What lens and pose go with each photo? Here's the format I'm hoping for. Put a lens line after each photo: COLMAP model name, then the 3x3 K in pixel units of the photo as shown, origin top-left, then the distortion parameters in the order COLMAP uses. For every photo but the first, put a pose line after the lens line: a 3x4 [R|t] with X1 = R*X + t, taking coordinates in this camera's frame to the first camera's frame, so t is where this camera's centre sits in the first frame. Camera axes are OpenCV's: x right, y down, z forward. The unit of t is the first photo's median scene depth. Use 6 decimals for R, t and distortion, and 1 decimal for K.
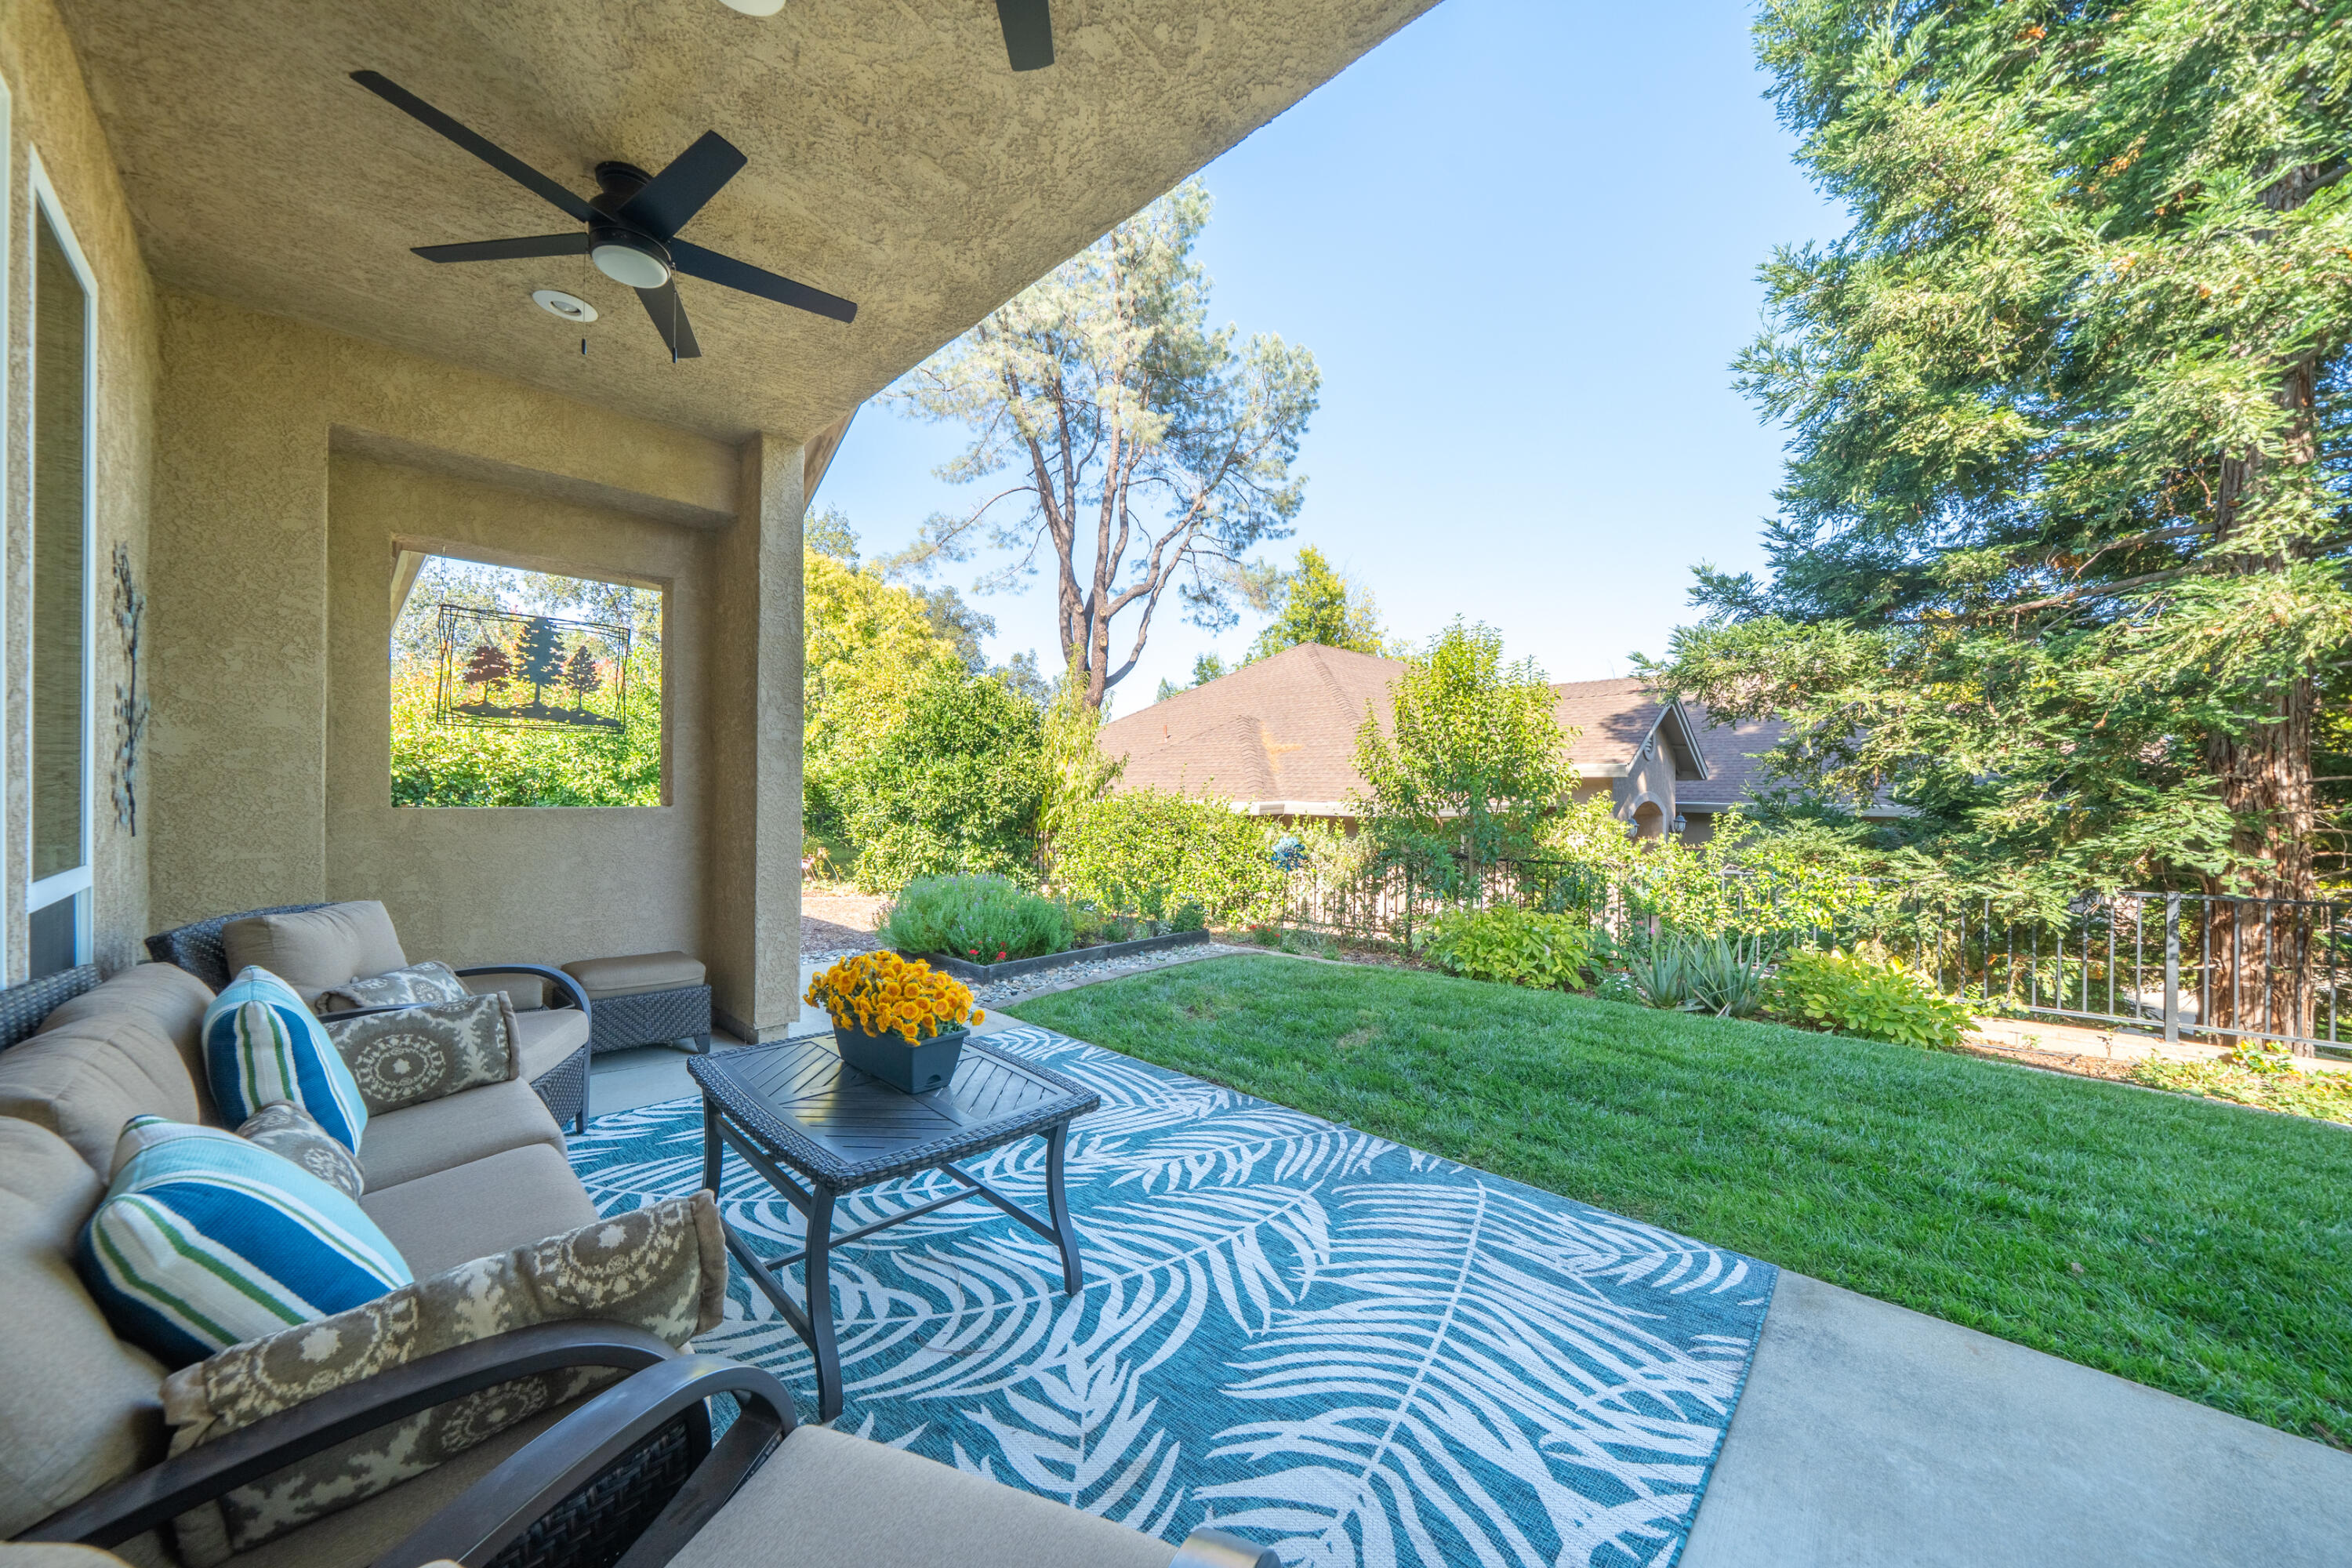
lens RADIAL K [[812.2, 0, 1174.5], [0, 812.2, 792.7], [0, 0, 1]] dist [-0.011130, 0.000773]
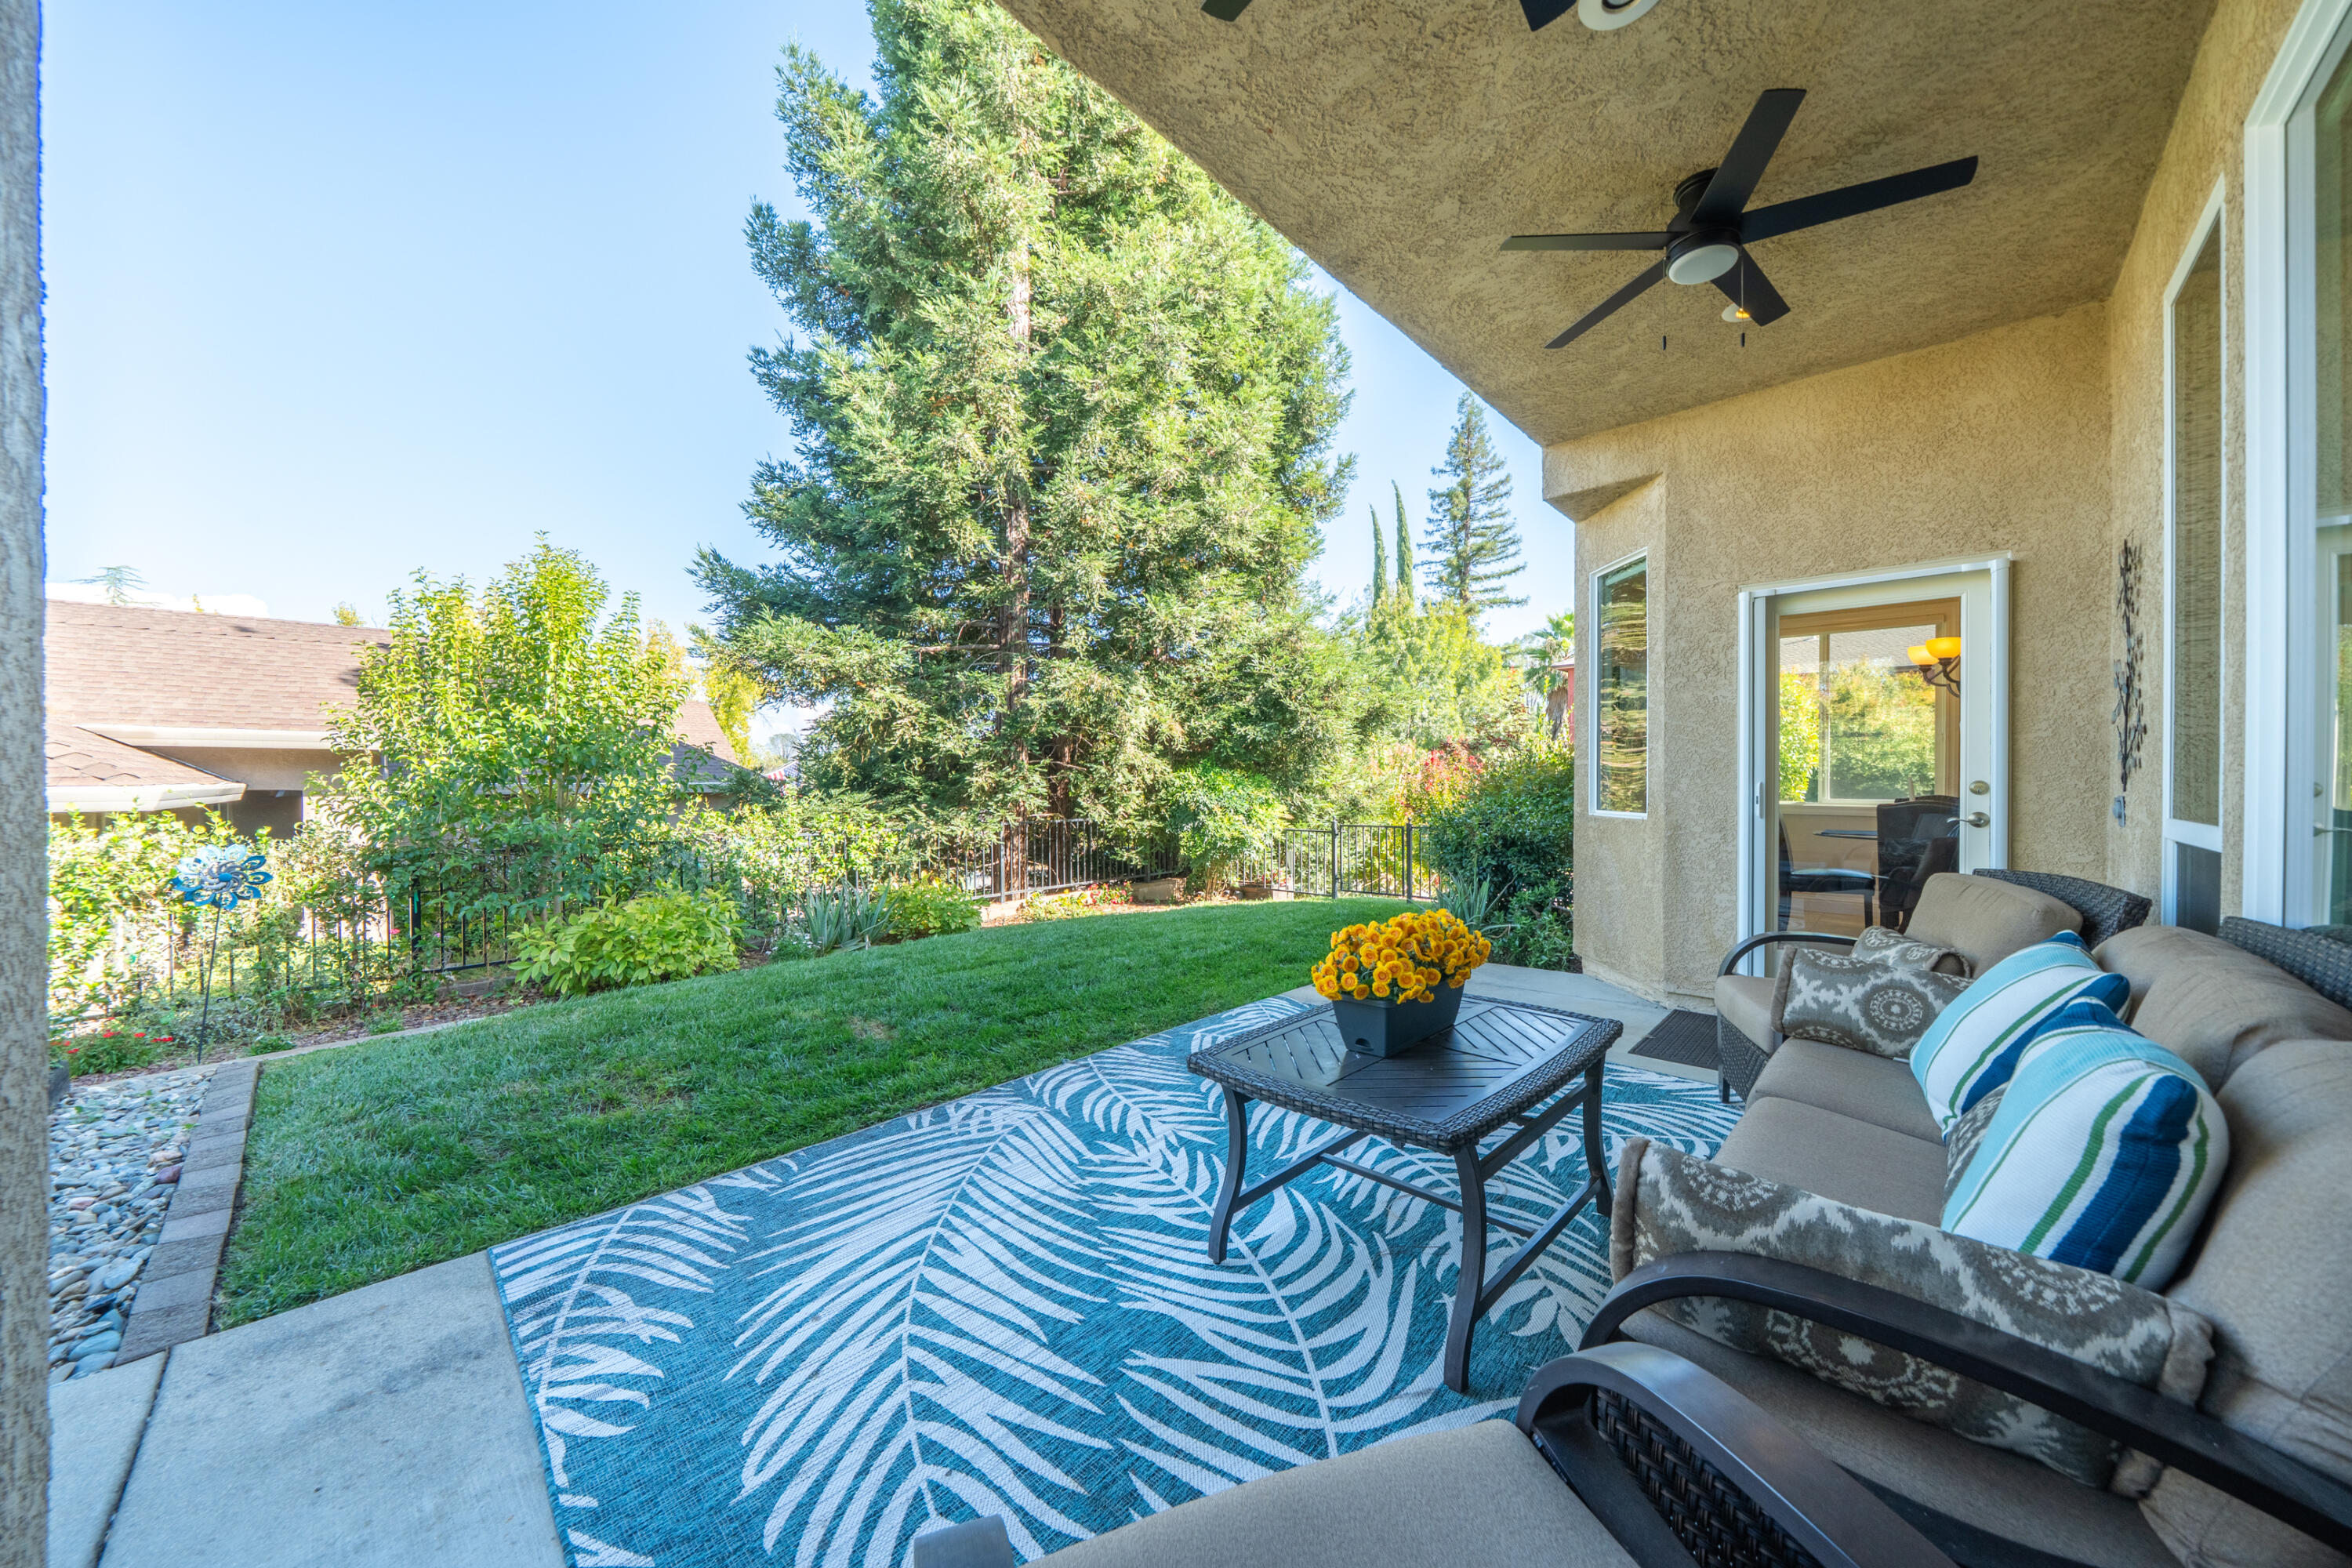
lens RADIAL K [[812.2, 0, 1169.0], [0, 812.2, 783.3], [0, 0, 1]] dist [-0.011130, 0.000773]
pose [[0.012831, -0.011406, 0.999853, -0.977517], [0.005981, 0.999918, 0.011330, 0.028049], [-0.999900, 0.005835, 0.012898, 0.948105]]
